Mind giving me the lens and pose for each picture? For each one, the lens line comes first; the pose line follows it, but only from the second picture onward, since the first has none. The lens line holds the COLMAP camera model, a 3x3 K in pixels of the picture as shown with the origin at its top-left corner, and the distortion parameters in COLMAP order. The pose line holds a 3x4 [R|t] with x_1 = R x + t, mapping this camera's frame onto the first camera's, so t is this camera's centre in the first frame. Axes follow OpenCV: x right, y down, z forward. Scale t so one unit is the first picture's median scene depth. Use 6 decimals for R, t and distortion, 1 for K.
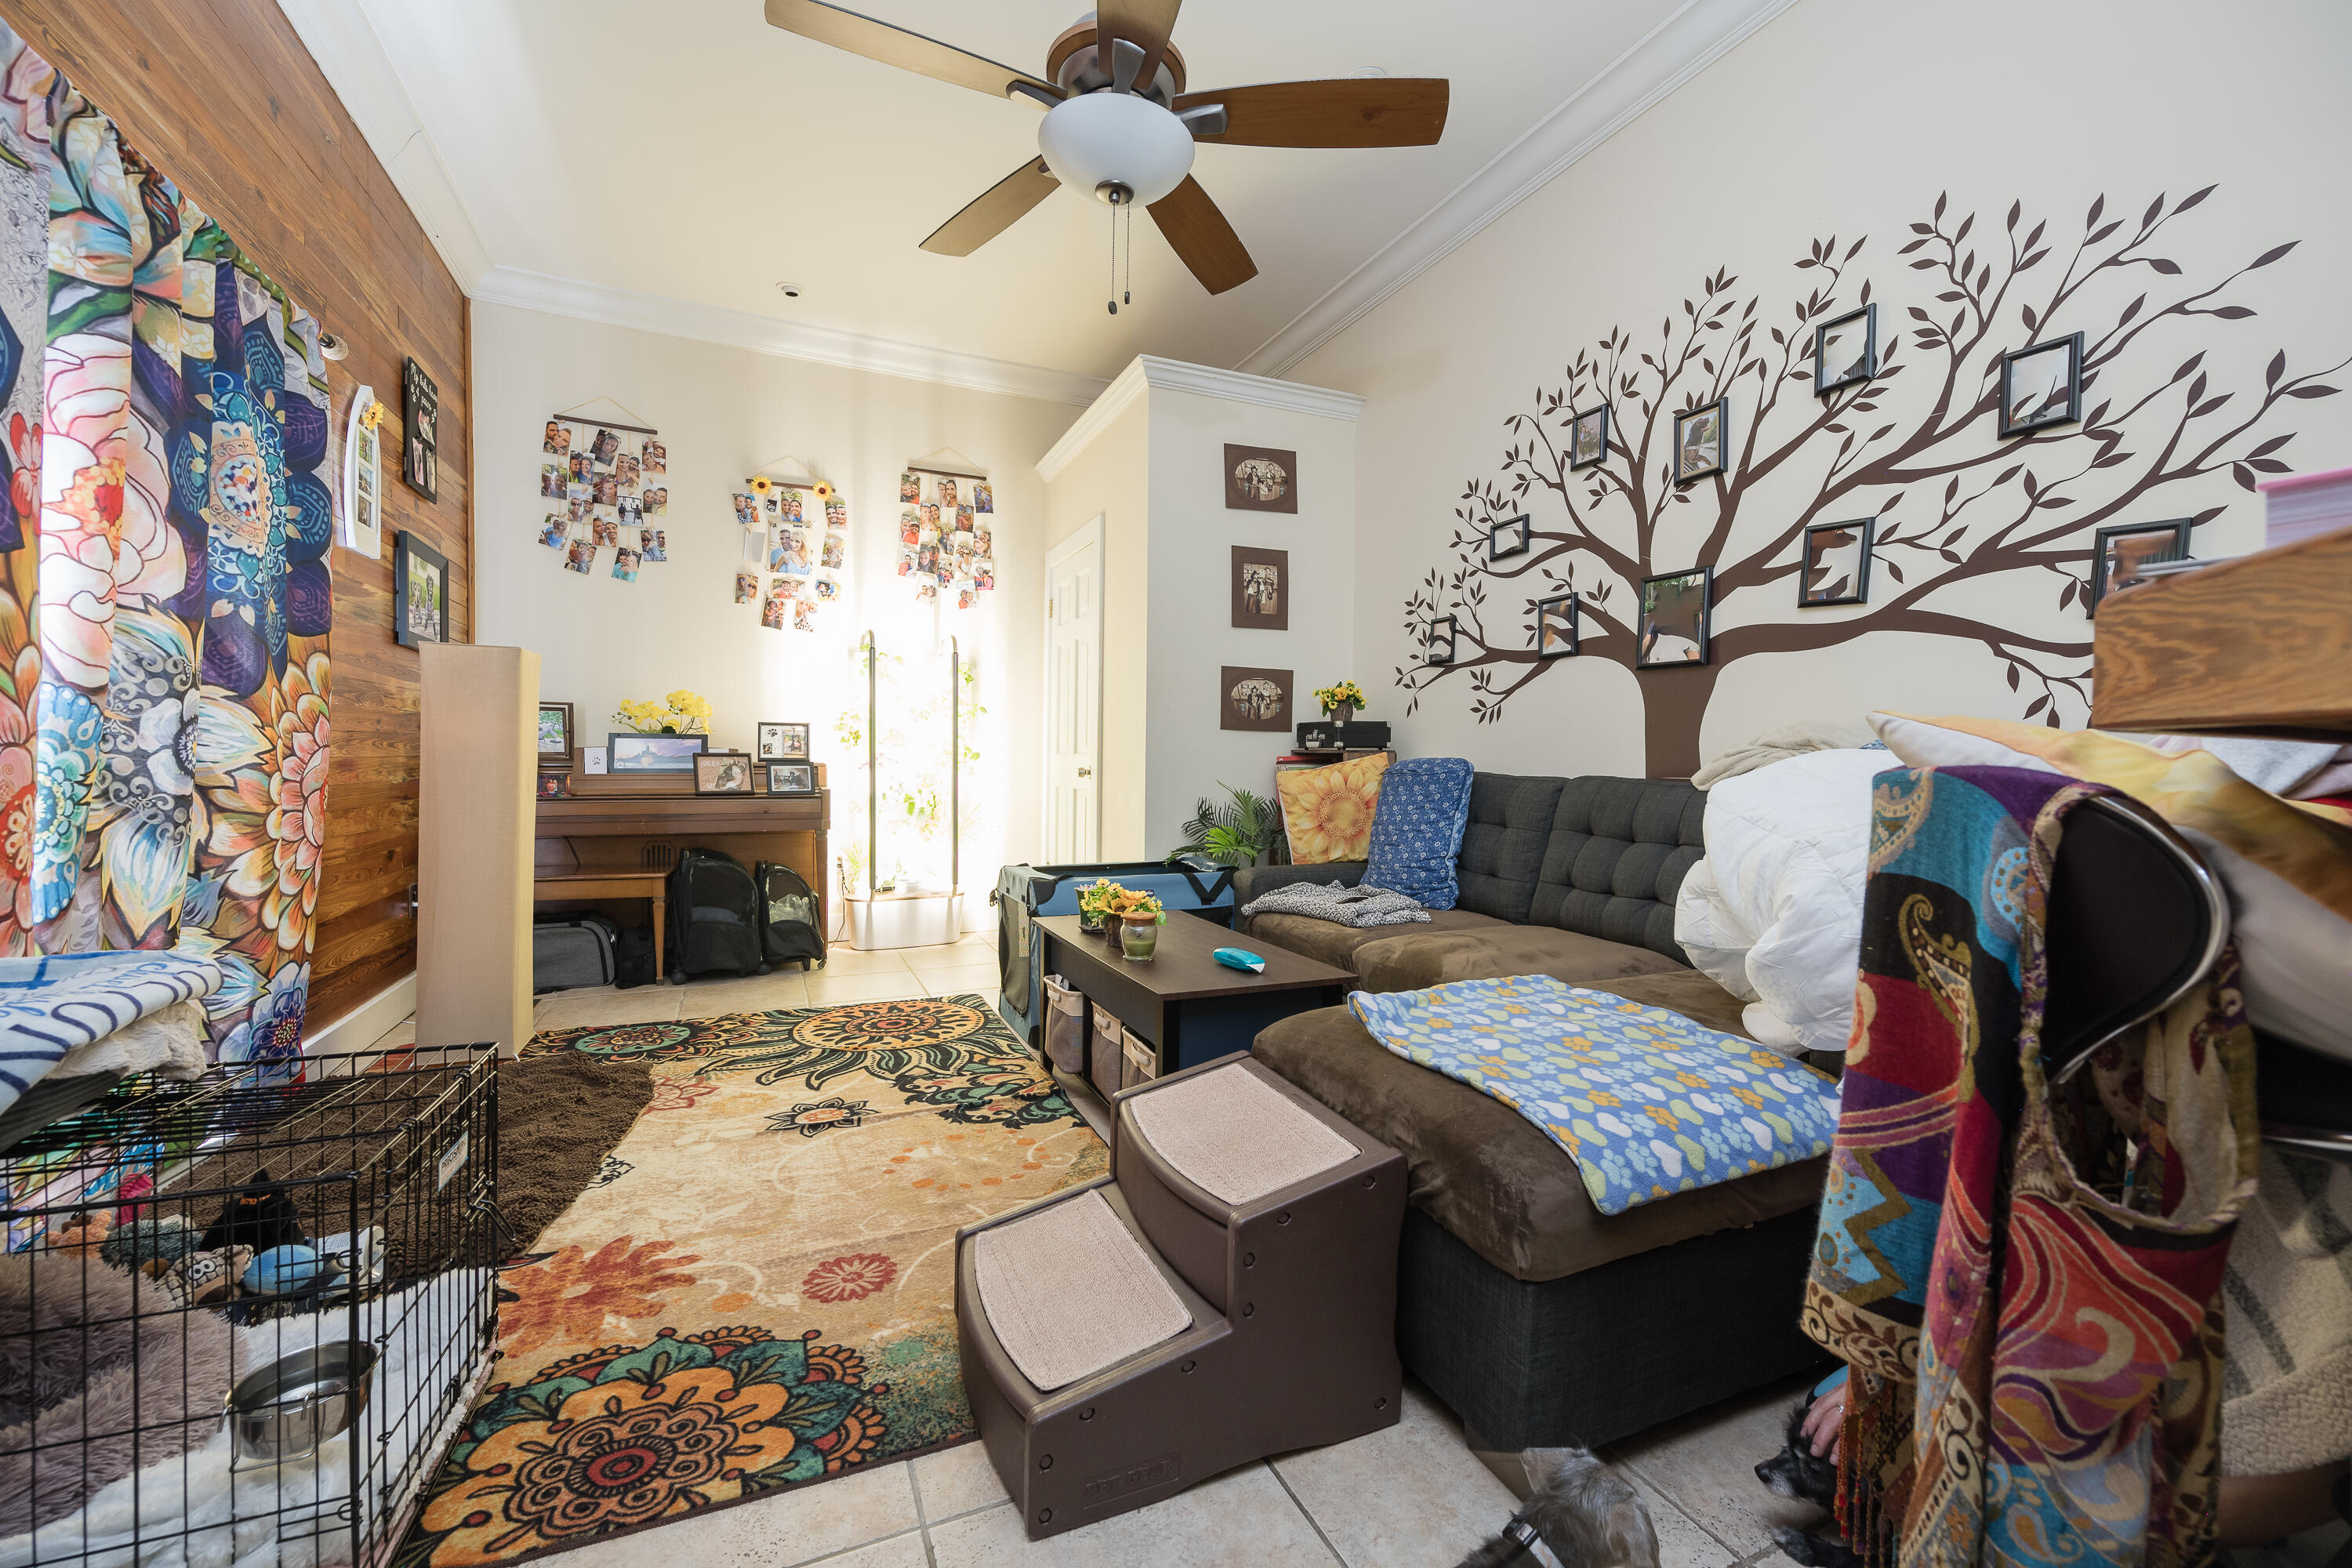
lens RADIAL K [[942.4, 0, 1180.6], [0, 942.4, 778.5], [0, 0, 1]] dist [-0.000631, 0.000203]
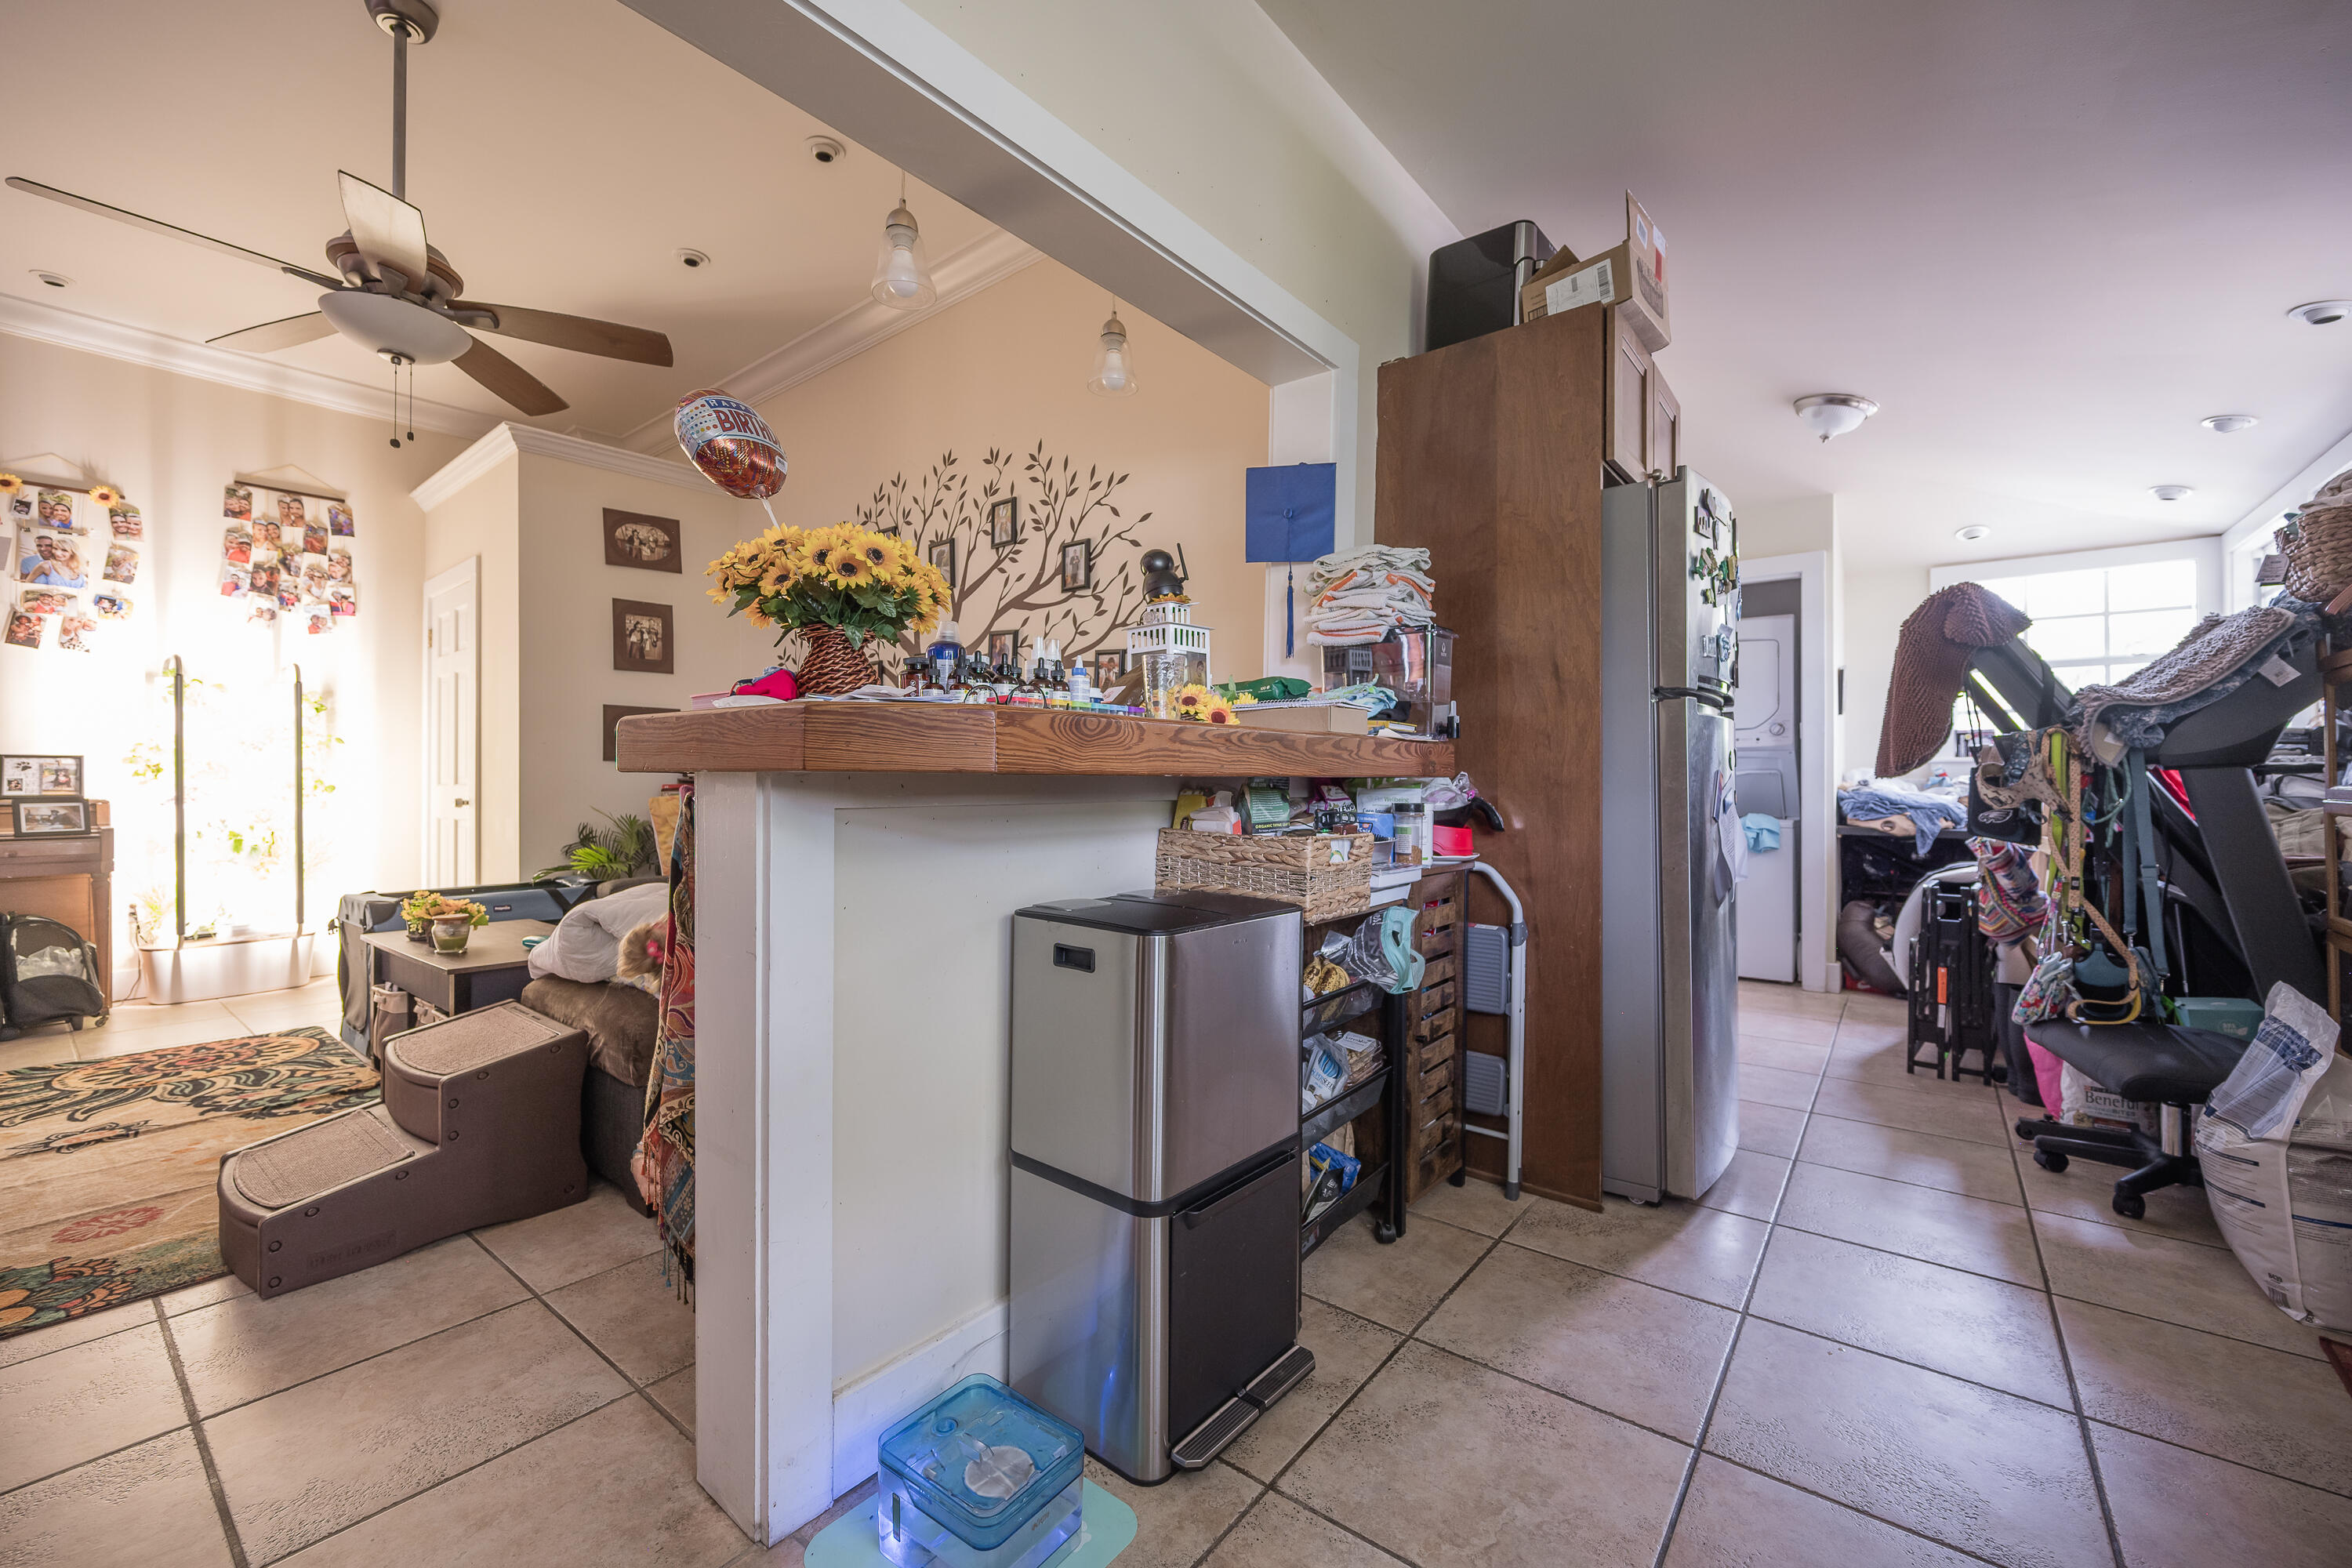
lens RADIAL K [[938.4, 0, 1179.8], [0, 938.4, 778.1], [0, 0, 1]] dist [-0.000745, -0.000532]
pose [[0.887904, -0.013353, 0.459834, 0.182141], [0.025396, 0.999477, -0.020015, 0.010460], [-0.459326, 0.029450, 0.887779, -0.399495]]
